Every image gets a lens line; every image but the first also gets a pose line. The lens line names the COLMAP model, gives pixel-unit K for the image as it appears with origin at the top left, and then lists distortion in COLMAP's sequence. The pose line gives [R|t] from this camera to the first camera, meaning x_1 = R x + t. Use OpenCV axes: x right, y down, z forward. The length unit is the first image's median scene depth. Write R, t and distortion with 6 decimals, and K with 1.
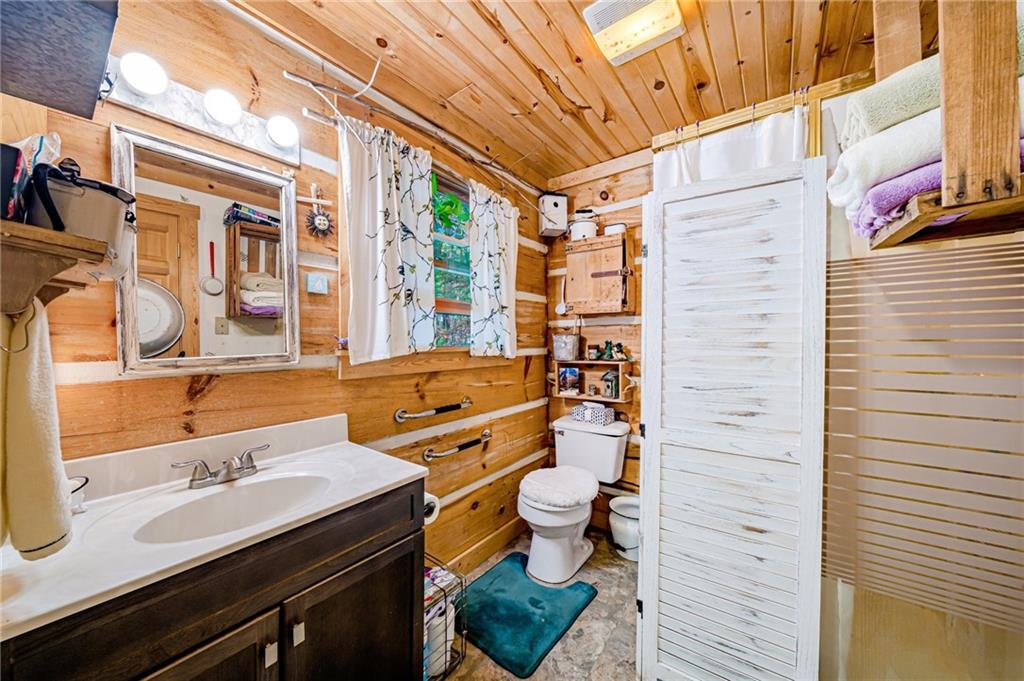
lens RADIAL K [[361.9, 0, 510.1], [0, 361.9, 352.4], [0, 0, 1]] dist [-0.006626, -0.000060]
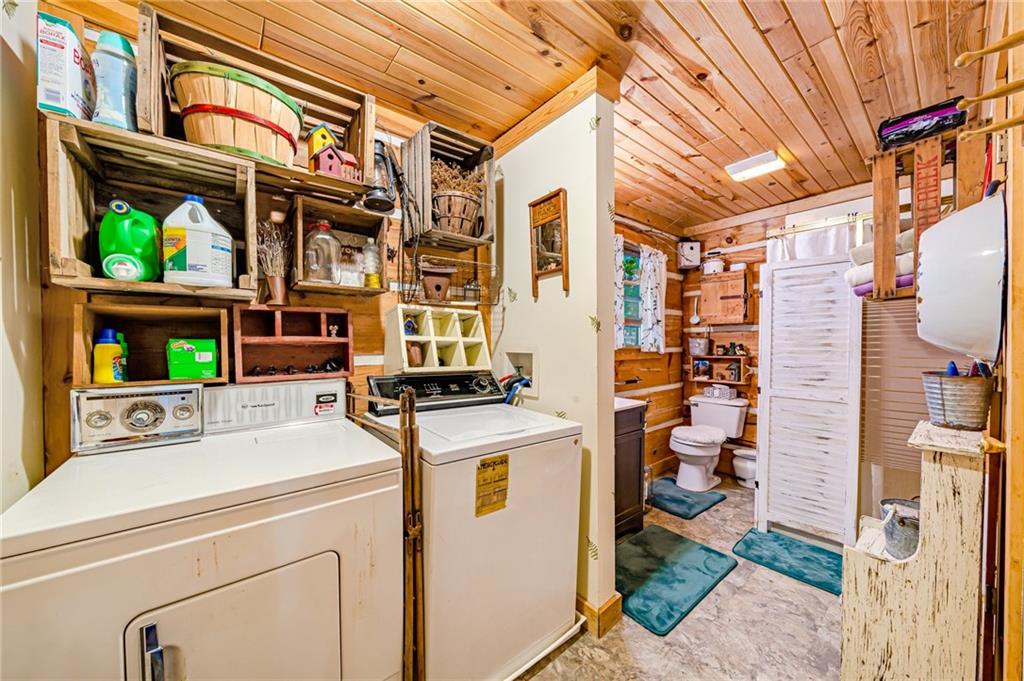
lens RADIAL K [[361.9, 0, 510.1], [0, 361.9, 352.4], [0, 0, 1]] dist [-0.006626, -0.000060]
pose [[0.968392, 0.006846, -0.249340, -0.241175], [-0.007562, 0.999970, -0.001915, 0.018967], [0.249319, 0.003740, 0.968414, -0.652745]]
